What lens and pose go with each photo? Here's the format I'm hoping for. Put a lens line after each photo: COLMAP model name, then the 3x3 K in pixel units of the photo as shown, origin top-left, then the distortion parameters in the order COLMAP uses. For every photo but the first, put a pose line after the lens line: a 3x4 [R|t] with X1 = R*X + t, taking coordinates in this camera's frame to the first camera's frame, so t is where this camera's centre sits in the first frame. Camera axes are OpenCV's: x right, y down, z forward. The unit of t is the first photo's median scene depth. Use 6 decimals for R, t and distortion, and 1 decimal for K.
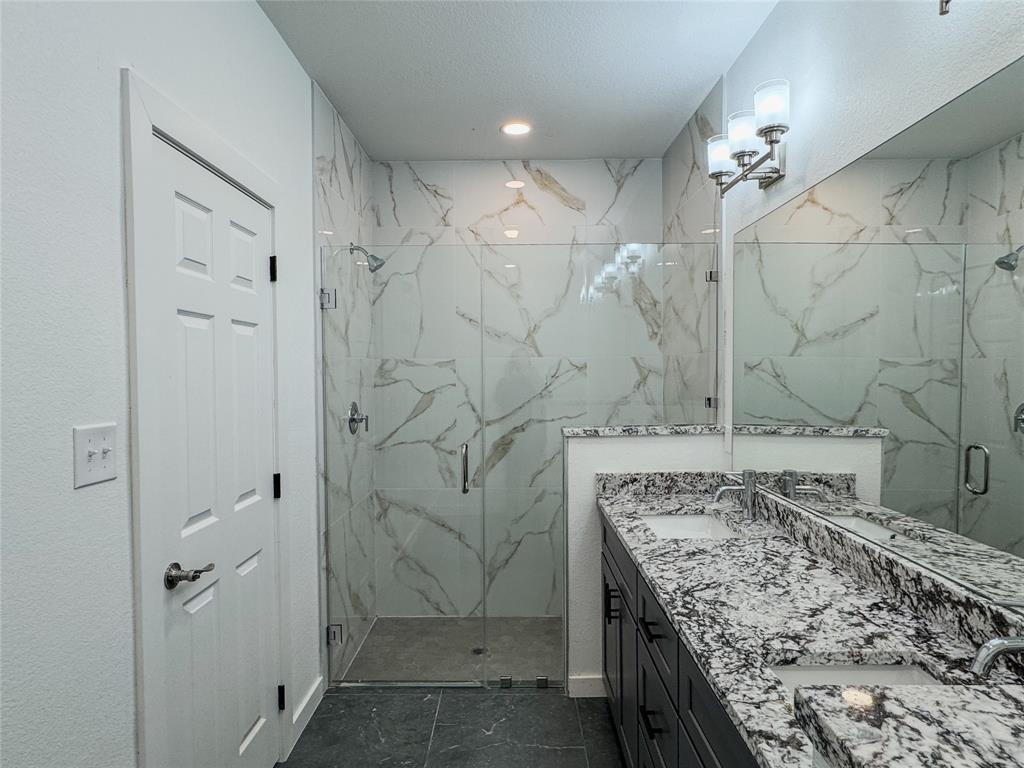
lens RADIAL K [[588.2, 0, 511.6], [0, 588.2, 383.3], [0, 0, 1]] dist [-0.019568, 0.001484]
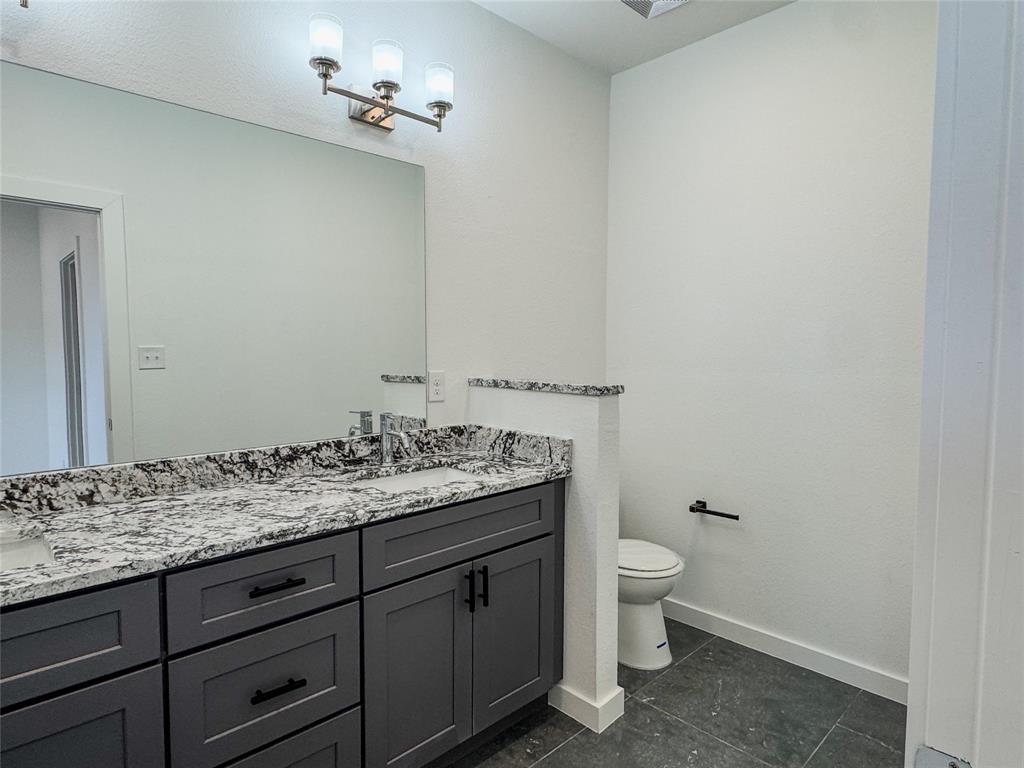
lens RADIAL K [[588.2, 0, 511.0], [0, 588.2, 382.9], [0, 0, 1]] dist [-0.019568, 0.001484]
pose [[-0.696329, -0.043986, 0.716374, -0.665036], [0.016487, 0.996877, 0.077235, 0.053620], [-0.717533, 0.065592, -0.693429, 1.407169]]
